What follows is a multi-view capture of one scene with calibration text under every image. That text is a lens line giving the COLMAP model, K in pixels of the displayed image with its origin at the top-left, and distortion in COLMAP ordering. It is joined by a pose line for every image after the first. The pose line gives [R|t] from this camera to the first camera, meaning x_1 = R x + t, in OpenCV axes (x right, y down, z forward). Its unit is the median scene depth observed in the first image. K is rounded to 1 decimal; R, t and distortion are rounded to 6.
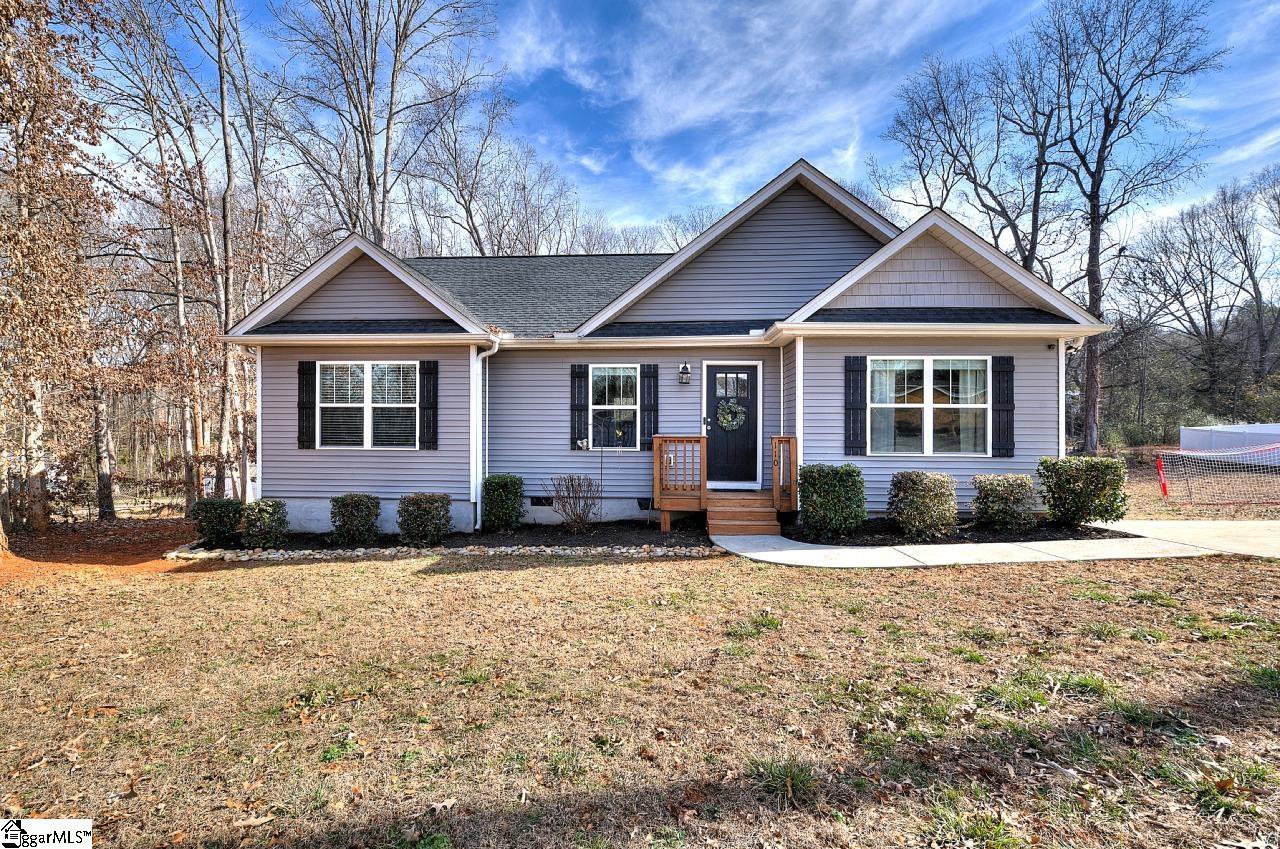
lens RADIAL K [[546.7, 0, 635.4], [0, 546.7, 419.0], [0, 0, 1]] dist [0.004331, 0.001804]
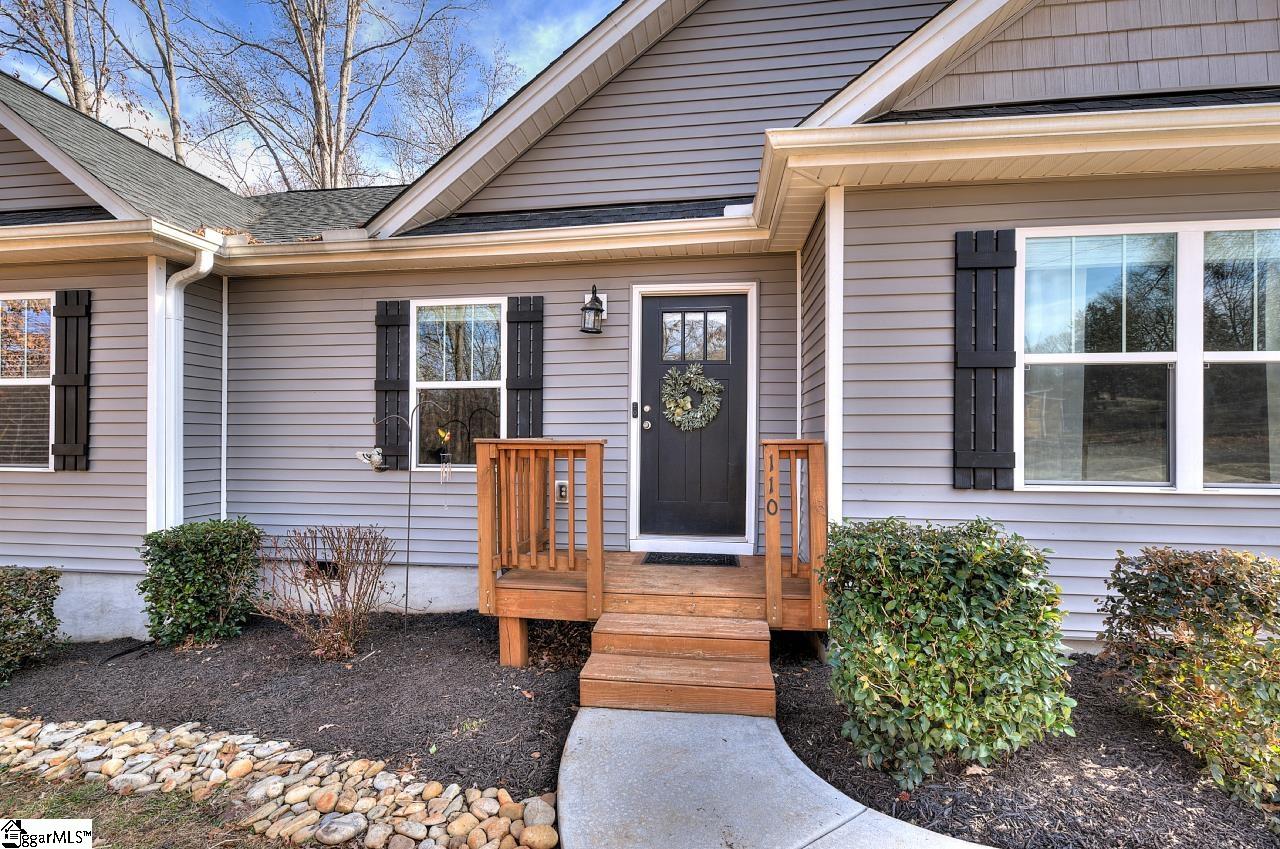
lens RADIAL K [[546.7, 0, 643.9], [0, 546.7, 436.6], [0, 0, 1]] dist [0.004331, 0.001804]
pose [[0.998213, -0.003211, -0.059675, 0.162574], [0.004184, 0.999860, 0.016184, 0.018697], [0.059615, -0.016405, 0.998087, 0.518871]]
